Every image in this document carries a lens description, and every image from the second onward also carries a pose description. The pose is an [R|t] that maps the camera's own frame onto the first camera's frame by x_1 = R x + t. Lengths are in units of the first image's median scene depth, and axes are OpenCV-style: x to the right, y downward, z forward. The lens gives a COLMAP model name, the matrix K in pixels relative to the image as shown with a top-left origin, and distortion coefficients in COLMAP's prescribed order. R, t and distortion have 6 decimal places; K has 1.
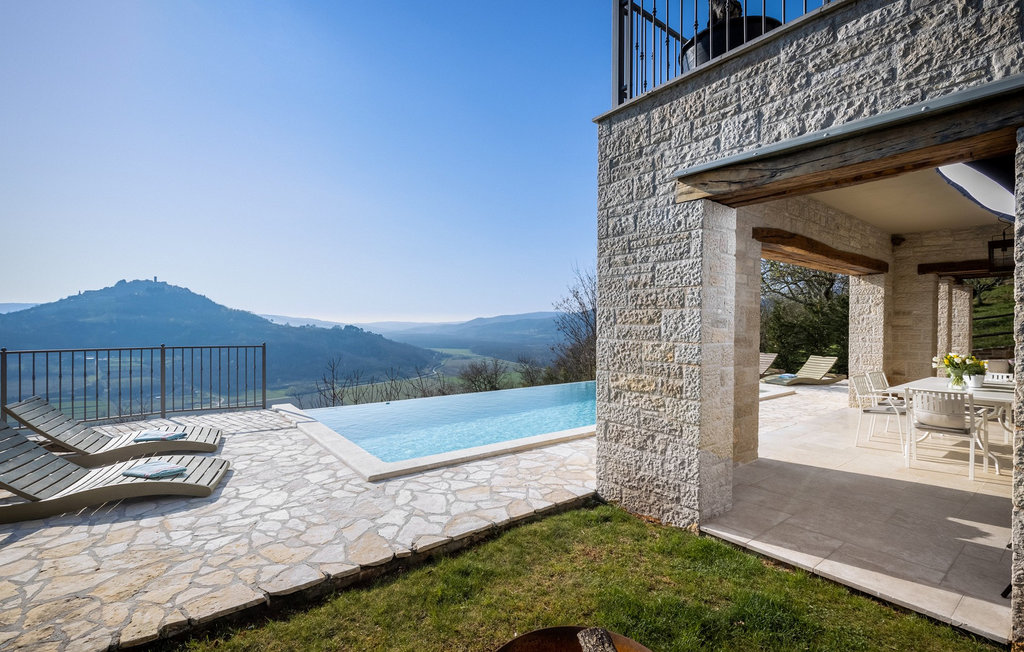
lens RADIAL K [[465.8, 0, 499.5], [0, 465.8, 325.2], [0, 0, 1]] dist [0.003192, -0.000113]
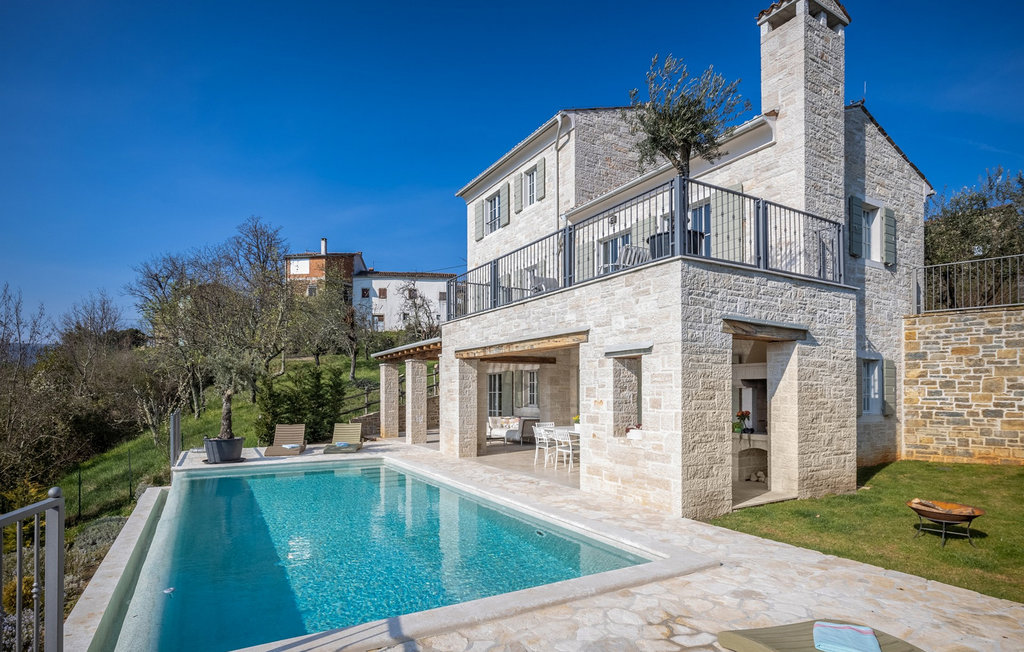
lens RADIAL K [[542.4, 0, 514.9], [0, 542.4, 385.2], [0, 0, 1]] dist [-0.000888, 0.000081]
pose [[0.095581, 0.009442, 0.995377, -1.712261], [-0.001334, 0.999955, -0.009357, -0.037238], [-0.995421, -0.000434, 0.095589, 1.550298]]
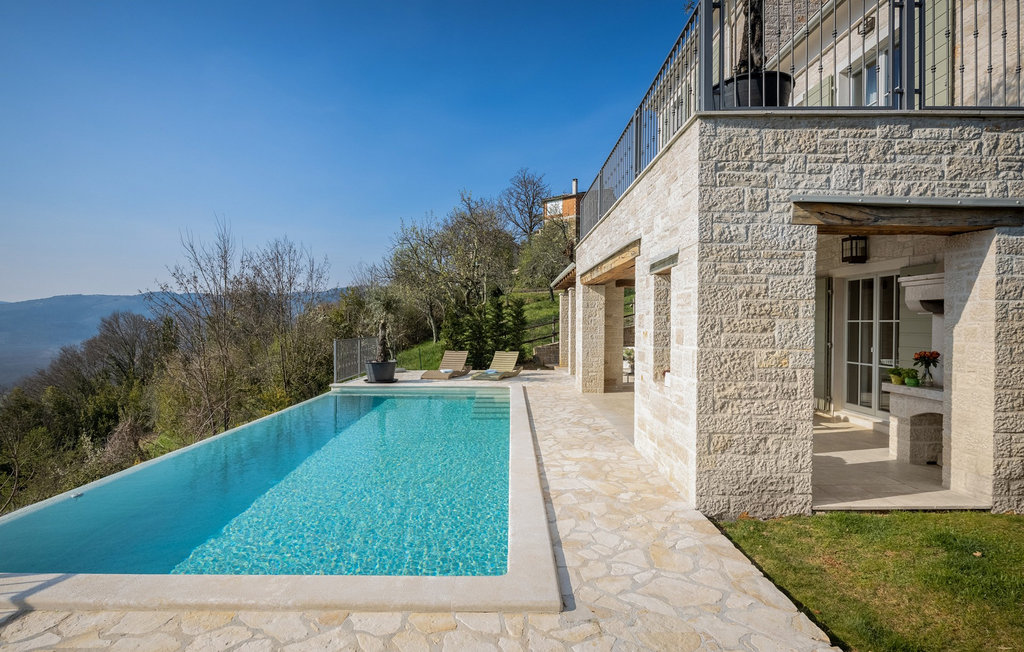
lens RADIAL K [[516.6, 0, 512.0], [0, 516.6, 326.0], [0, 0, 1]] dist [-0.001356, 0.000553]
pose [[0.588694, -0.008153, 0.808315, -0.979635], [-0.001483, 0.999937, 0.011166, -0.030906], [-0.808355, -0.007772, 0.588645, 0.793478]]
